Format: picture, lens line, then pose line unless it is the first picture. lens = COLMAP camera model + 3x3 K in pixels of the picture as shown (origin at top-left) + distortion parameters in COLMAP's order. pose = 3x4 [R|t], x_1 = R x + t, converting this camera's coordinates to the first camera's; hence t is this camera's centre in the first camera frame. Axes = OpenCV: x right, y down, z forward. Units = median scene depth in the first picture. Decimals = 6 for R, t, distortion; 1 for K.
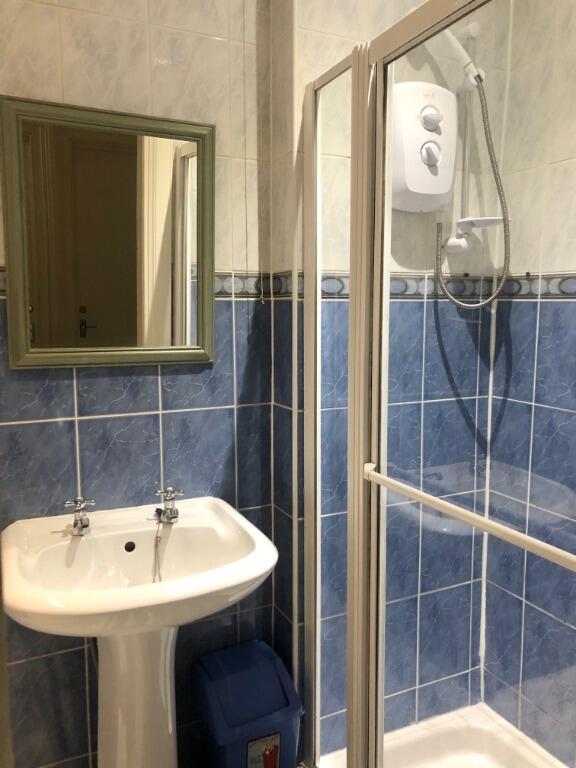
lens RADIAL K [[618.6, 0, 288.0], [0, 618.6, 384.0], [0, 0, 1]] dist [-0.001456, 0.000619]
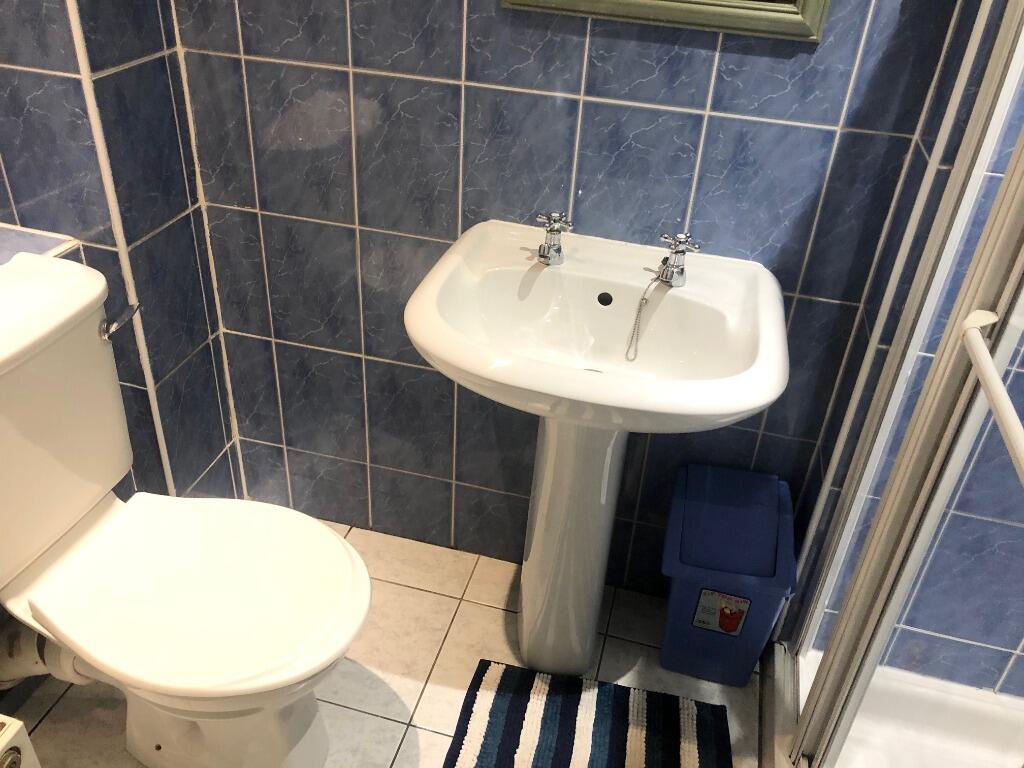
lens RADIAL K [[824.8, 0, 512.0], [0, 824.8, 384.0], [0, 0, 1]] dist [-0.001456, 0.000619]
pose [[0.758379, 0.391769, -0.520939, 0.190588], [-0.133856, 0.875788, 0.463764, -0.076666], [0.637921, -0.281978, 0.716620, 0.205038]]
